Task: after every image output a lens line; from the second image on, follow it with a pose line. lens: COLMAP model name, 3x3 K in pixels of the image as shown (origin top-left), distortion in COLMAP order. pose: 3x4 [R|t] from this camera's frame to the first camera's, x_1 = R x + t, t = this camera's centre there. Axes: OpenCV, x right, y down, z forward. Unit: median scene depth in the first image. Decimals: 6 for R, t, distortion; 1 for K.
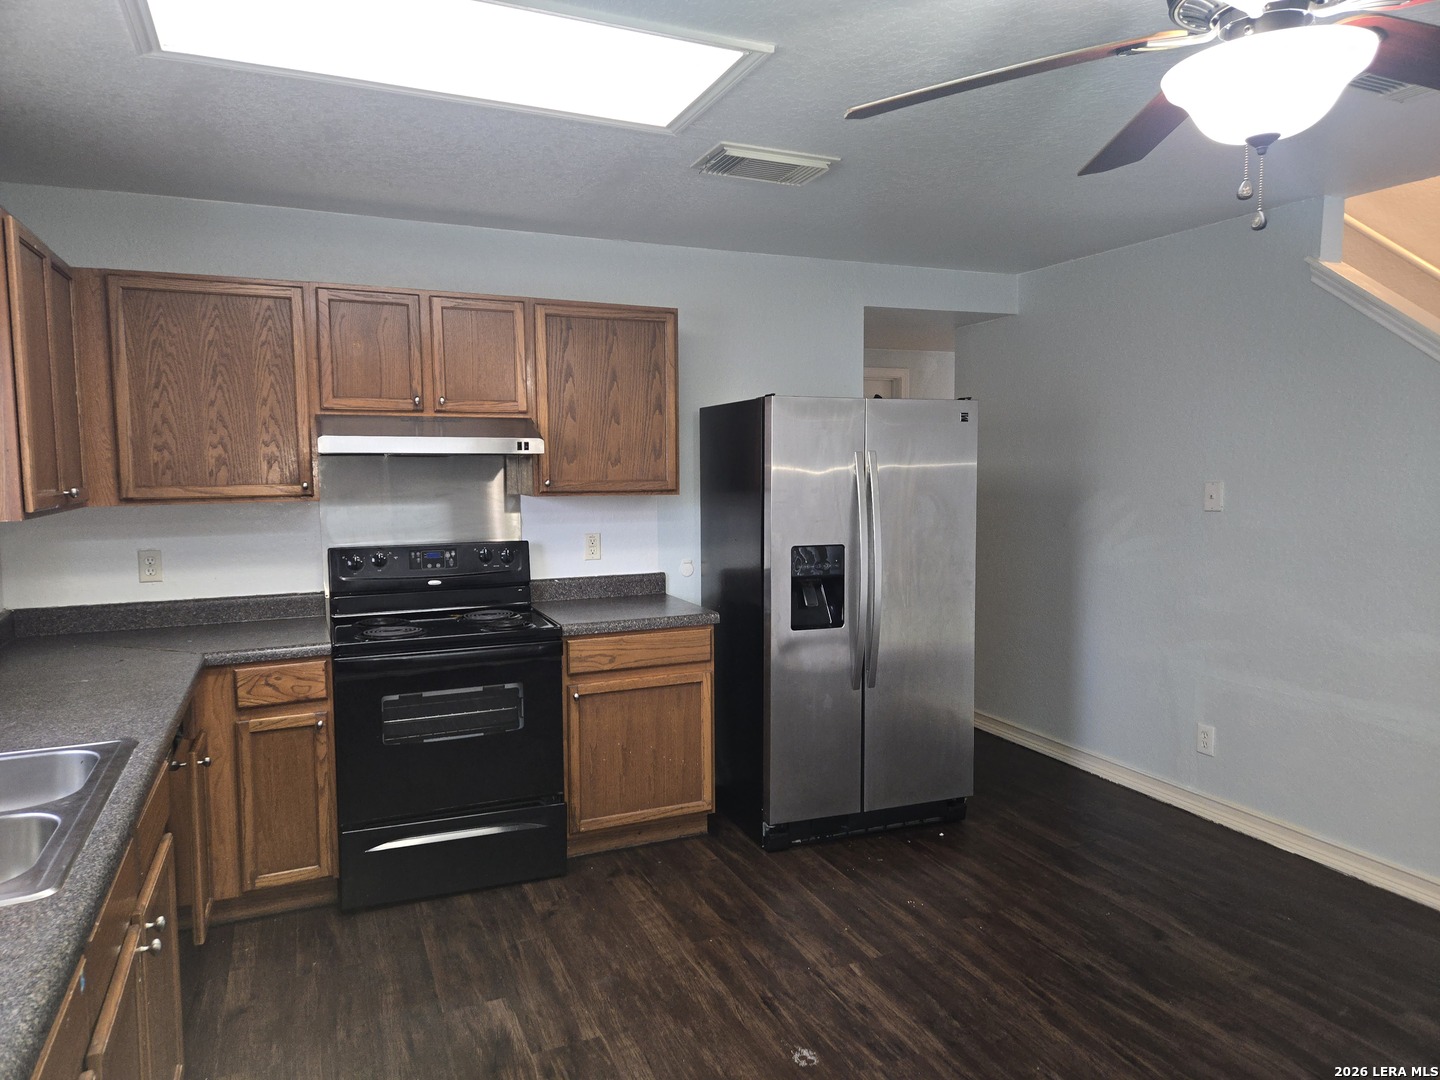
lens RADIAL K [[947.3, 0, 723.0], [0, 947.3, 531.9], [0, 0, 1]] dist [0.078624, -0.065498]
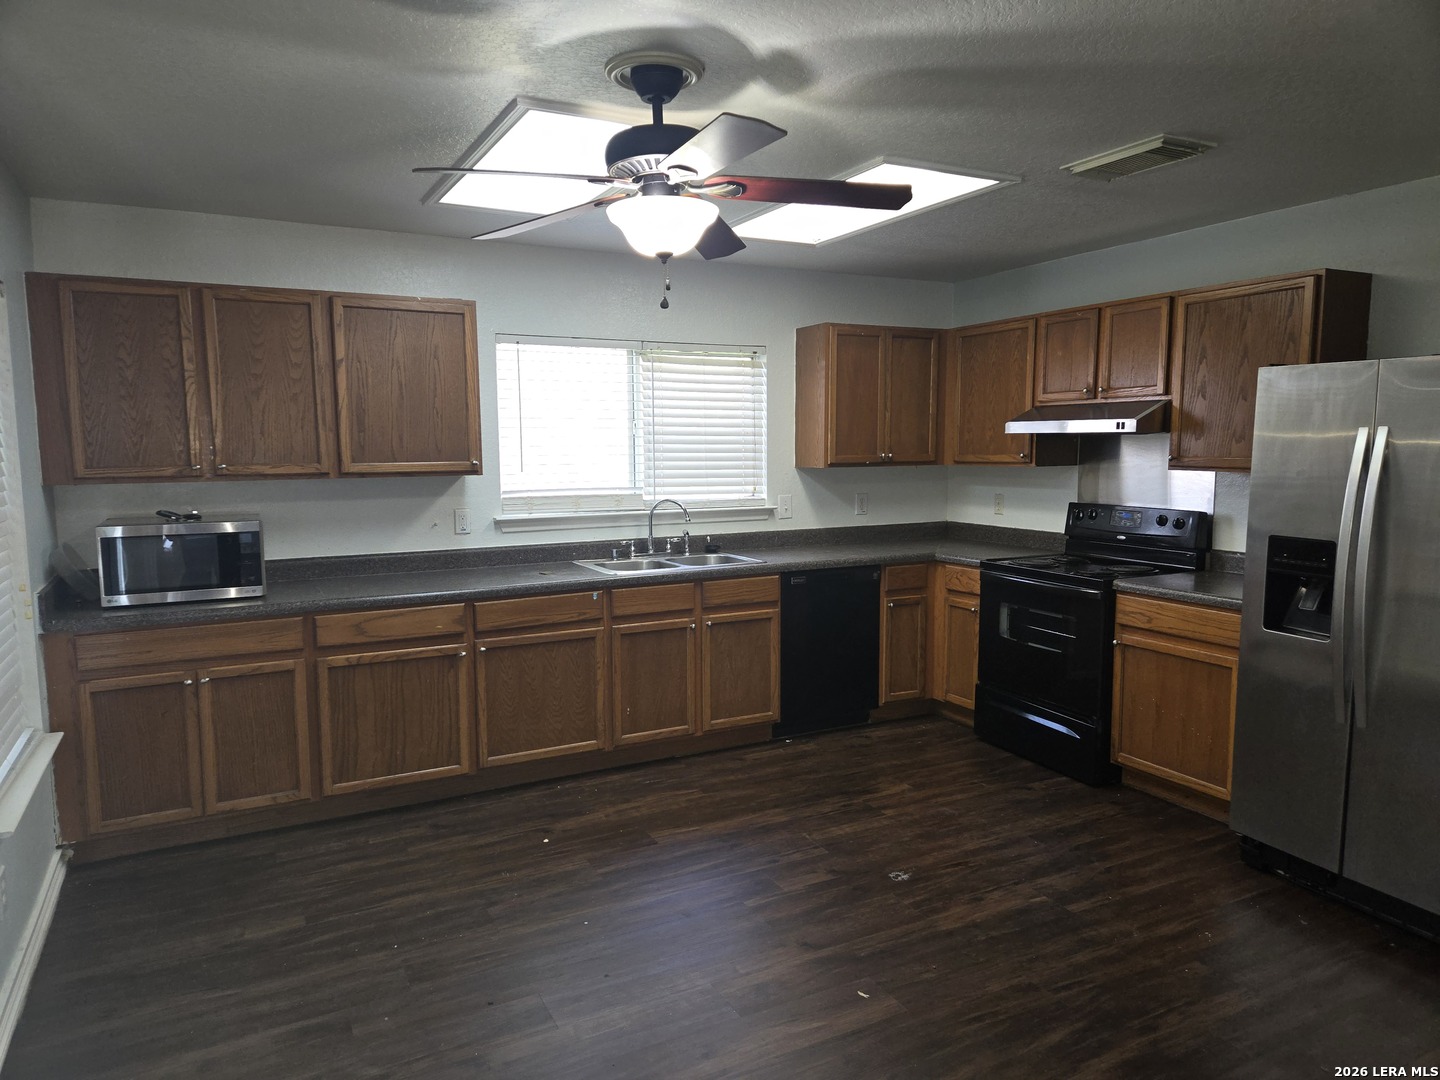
lens RADIAL K [[947.3, 0, 723.0], [0, 947.3, 531.9], [0, 0, 1]] dist [0.078624, -0.065498]
pose [[0.074469, 0.101863, -0.992007, 1.005069], [-0.069823, 0.992861, 0.096709, -0.042526], [0.994776, 0.062063, 0.081050, 0.445076]]
